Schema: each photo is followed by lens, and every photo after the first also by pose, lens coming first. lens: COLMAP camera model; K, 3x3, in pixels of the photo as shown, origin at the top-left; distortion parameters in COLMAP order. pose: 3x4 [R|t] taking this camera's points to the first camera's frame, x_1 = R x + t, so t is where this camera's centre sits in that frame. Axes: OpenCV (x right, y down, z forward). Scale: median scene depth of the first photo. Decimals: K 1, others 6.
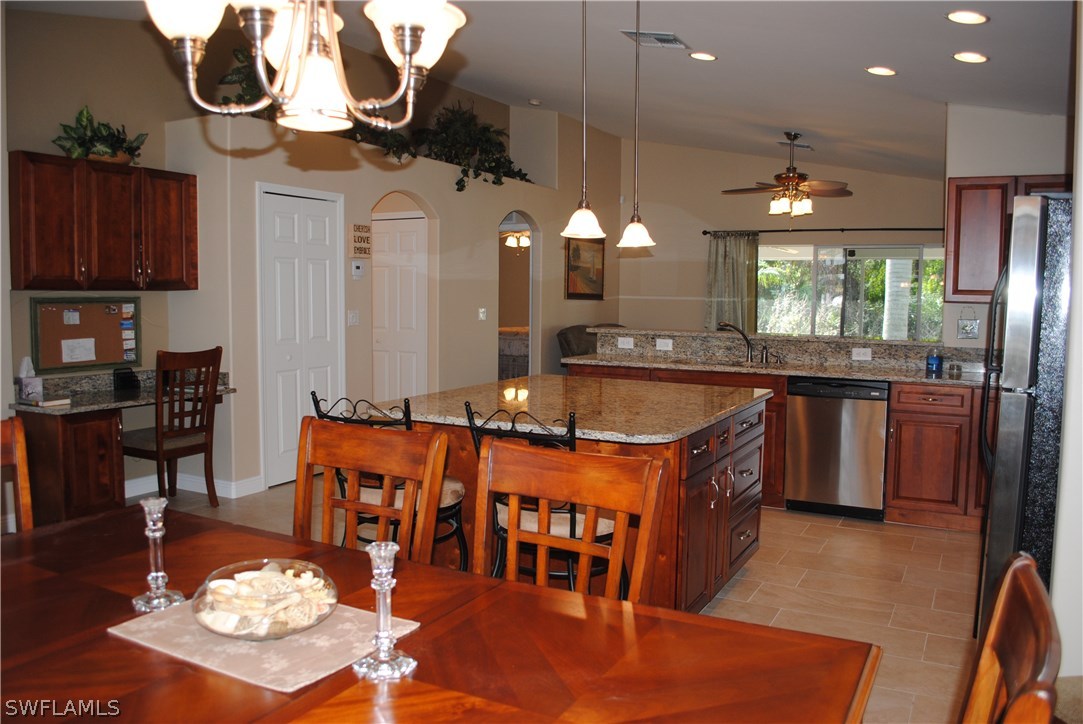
lens RADIAL K [[855.4, 0, 546.7], [0, 855.4, 363.0], [0, 0, 1]] dist [-0.076744, 0.001454]
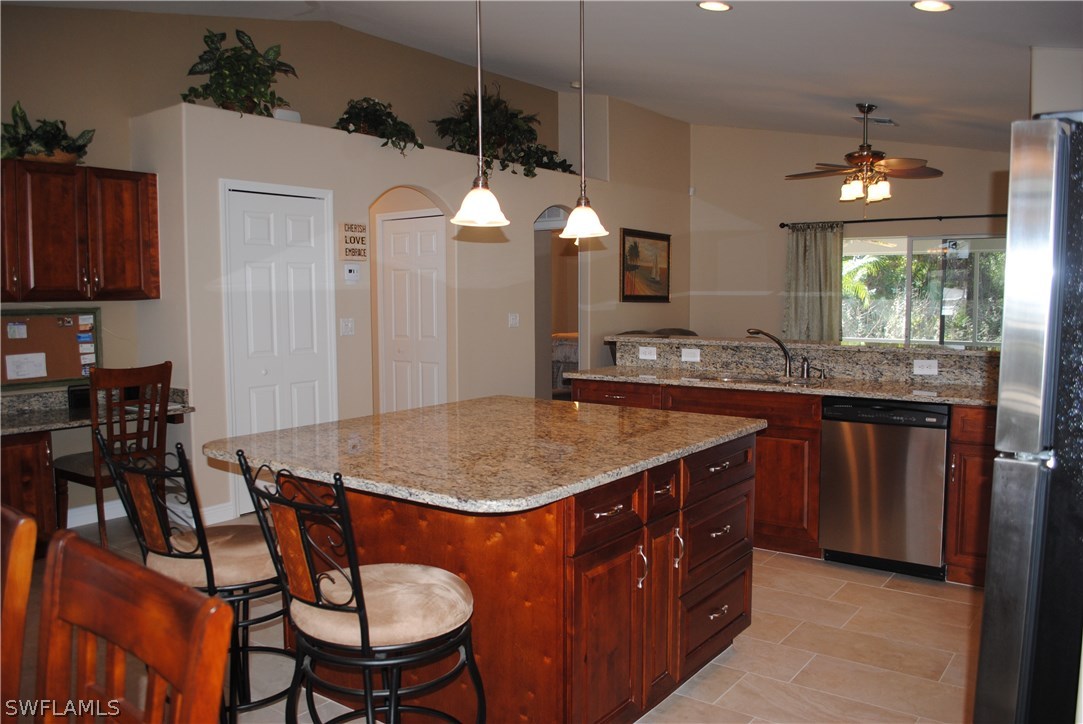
lens RADIAL K [[855.4, 0, 546.7], [0, 855.4, 363.0], [0, 0, 1]] dist [-0.076744, 0.001454]
pose [[0.988841, -0.003242, -0.148943, 0.143316], [0.002842, 0.999992, -0.002893, -0.013830], [0.148951, 0.002438, 0.988842, 0.166439]]
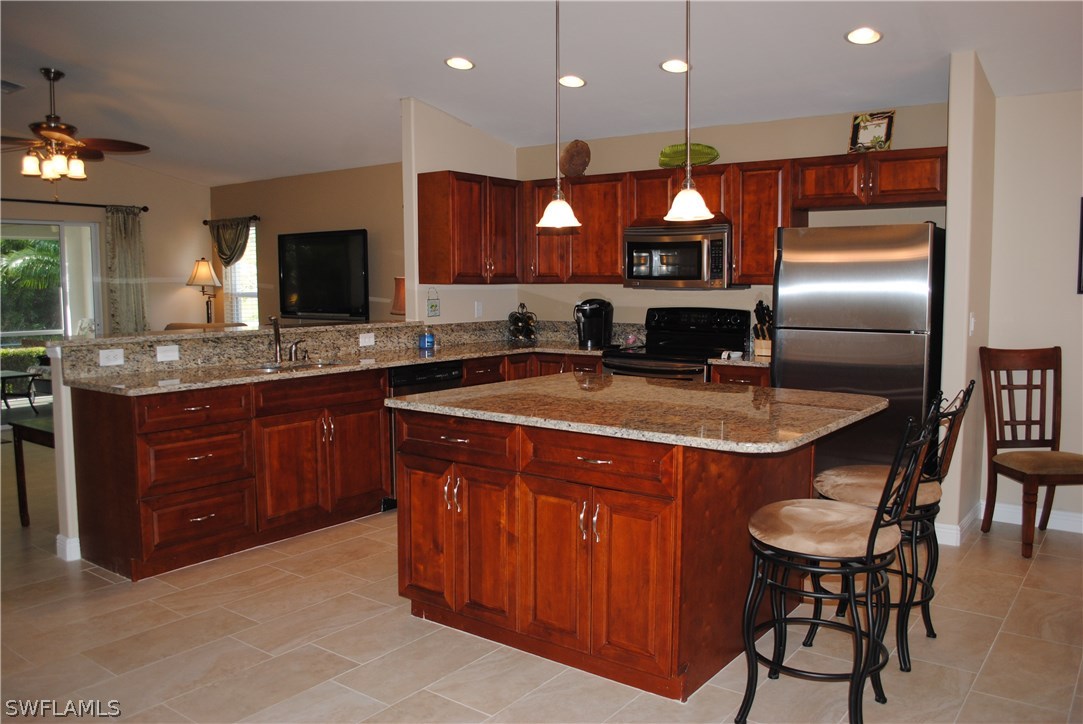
lens RADIAL K [[855.4, 0, 546.7], [0, 855.4, 363.0], [0, 0, 1]] dist [-0.076744, 0.001454]
pose [[0.151154, -0.108373, 0.982552, -0.594635], [0.085442, 0.991685, 0.096236, -0.063496], [-0.984811, 0.069405, 0.159157, 0.672729]]
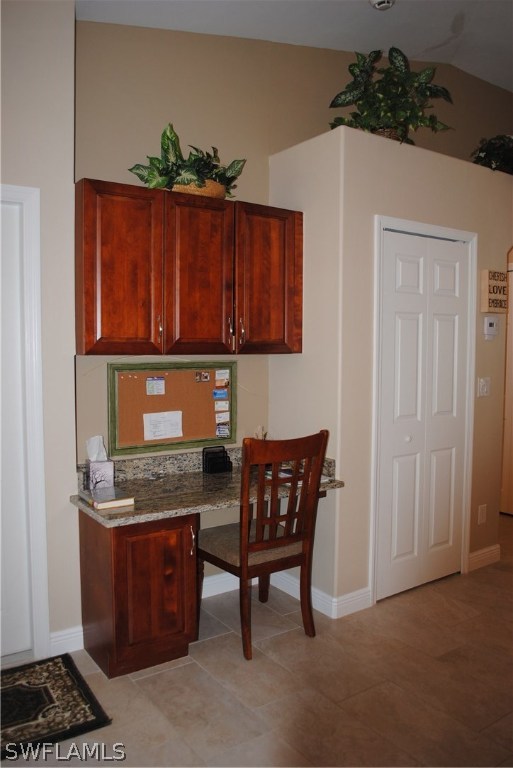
lens RADIAL K [[606.6, 0, 256.5], [0, 606.6, 384.0], [0, 0, 1]] dist [-0.076744, 0.001454]
pose [[0.885463, 0.025482, -0.464011, -0.187828], [-0.034259, 0.999358, -0.010493, -0.051639], [0.463446, 0.025188, 0.885767, 0.482619]]
